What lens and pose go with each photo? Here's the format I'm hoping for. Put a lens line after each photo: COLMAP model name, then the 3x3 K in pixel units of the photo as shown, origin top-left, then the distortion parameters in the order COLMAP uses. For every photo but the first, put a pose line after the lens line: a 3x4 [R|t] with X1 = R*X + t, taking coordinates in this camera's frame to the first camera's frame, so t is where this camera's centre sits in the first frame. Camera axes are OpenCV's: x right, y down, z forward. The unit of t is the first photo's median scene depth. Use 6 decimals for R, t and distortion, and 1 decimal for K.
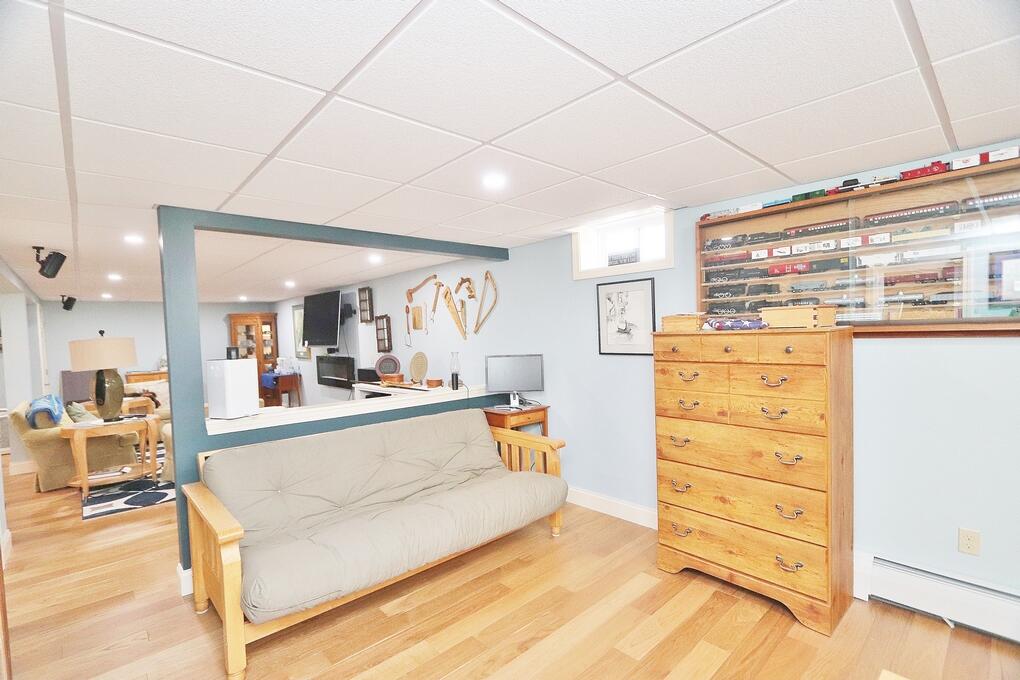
lens RADIAL K [[469.2, 0, 509.7], [0, 469.2, 348.9], [0, 0, 1]] dist [-0.013576, -0.000365]
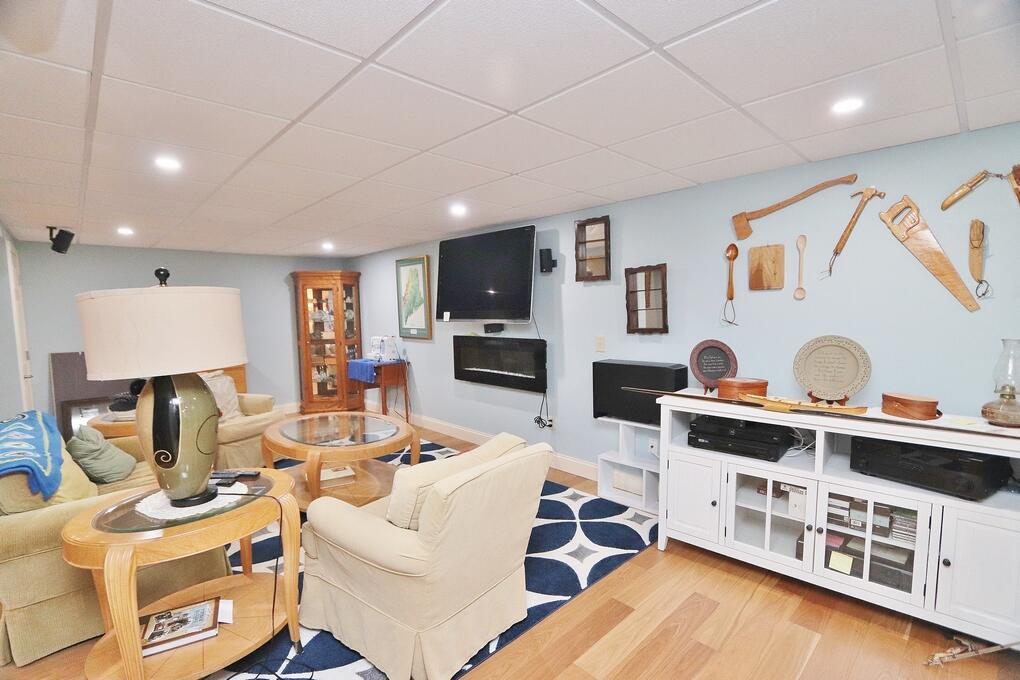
lens RADIAL K [[469.2, 0, 510.1], [0, 469.2, 347.9], [0, 0, 1]] dist [-0.013576, -0.000365]
pose [[0.999752, 0.014723, 0.016726, -0.398891], [-0.015451, 0.998901, 0.044242, 0.002474], [-0.016056, -0.044490, 0.998881, 0.406974]]
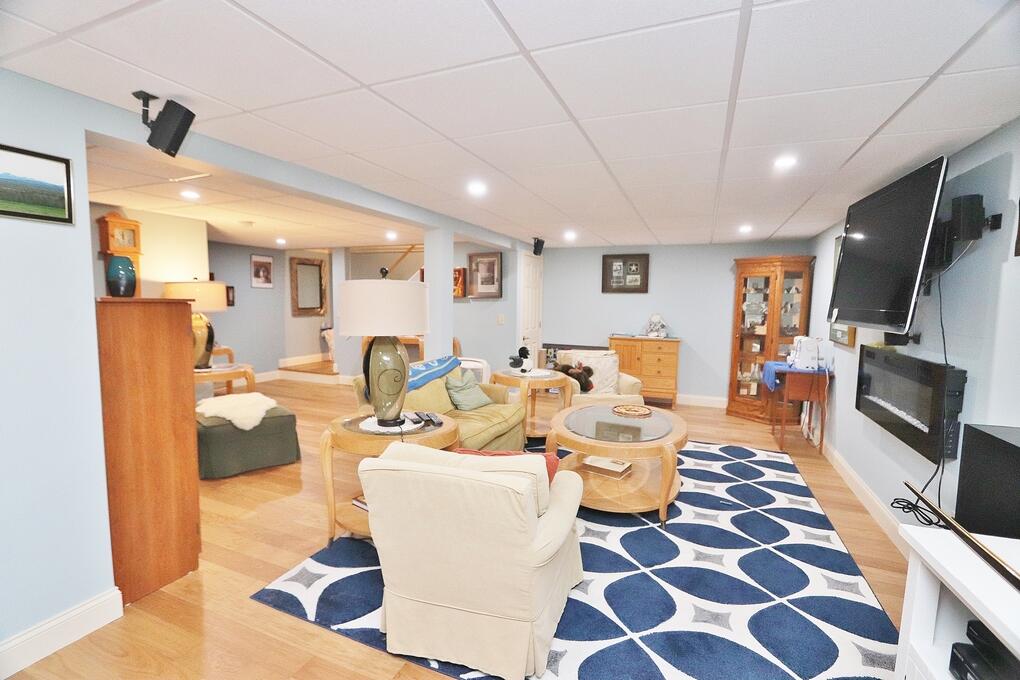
lens RADIAL K [[469.2, 0, 502.7], [0, 469.2, 344.2], [0, 0, 1]] dist [-0.013576, -0.000365]
pose [[0.406447, 0.130824, -0.904260, -0.181746], [-0.066039, 0.991314, 0.113735, -0.014680], [0.911285, 0.013489, 0.411556, 0.599138]]
